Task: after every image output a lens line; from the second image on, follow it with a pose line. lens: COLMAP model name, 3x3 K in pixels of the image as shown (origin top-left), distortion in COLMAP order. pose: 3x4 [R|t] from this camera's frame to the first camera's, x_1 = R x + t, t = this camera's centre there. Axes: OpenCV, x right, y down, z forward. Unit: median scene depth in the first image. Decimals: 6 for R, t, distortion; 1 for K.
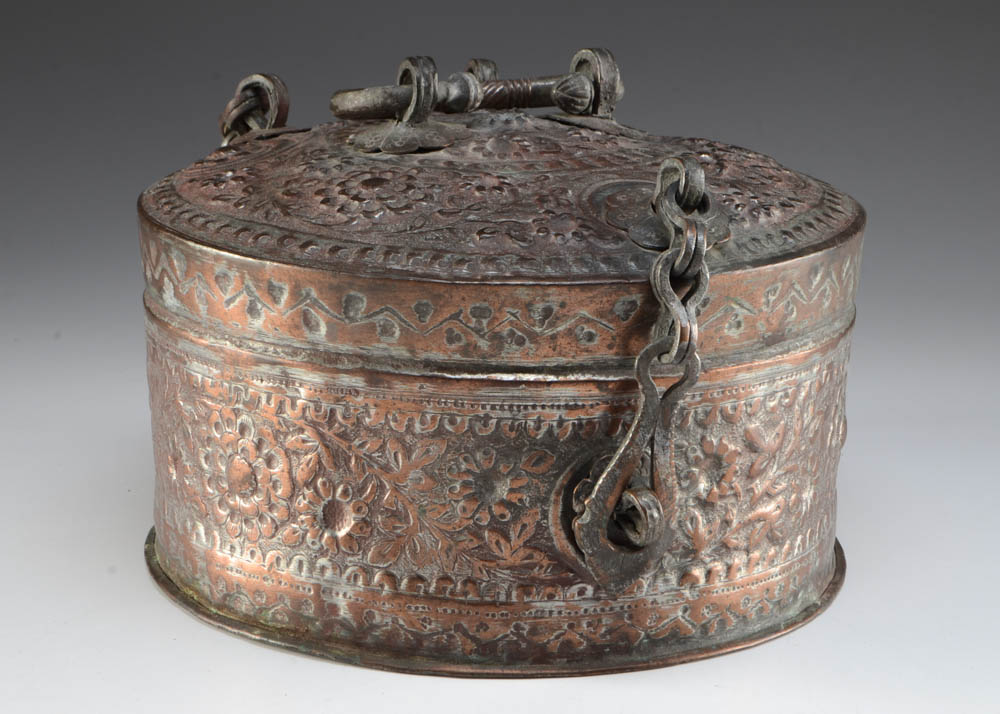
lens RADIAL K [[2379.5, 0, 500.6], [0, 2379.5, 356.0], [0, 0, 1]] dist [0.037436, 0.000000]
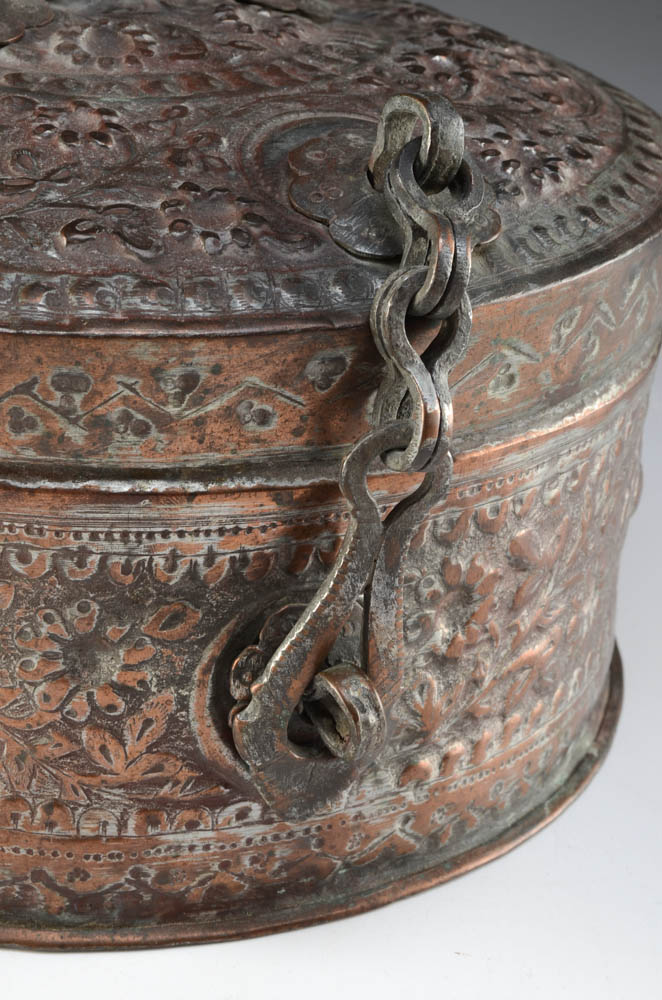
lens RADIAL K [[2222.1, 0, 328.5], [0, 2222.1, 501.9], [0, 0, 1]] dist [0.068196, 0.000000]
pose [[0.995141, -0.006371, 0.098255, 0.000466], [-0.012793, 0.981077, 0.193193, -0.089289], [-0.097627, -0.193511, 0.976229, 0.457767]]
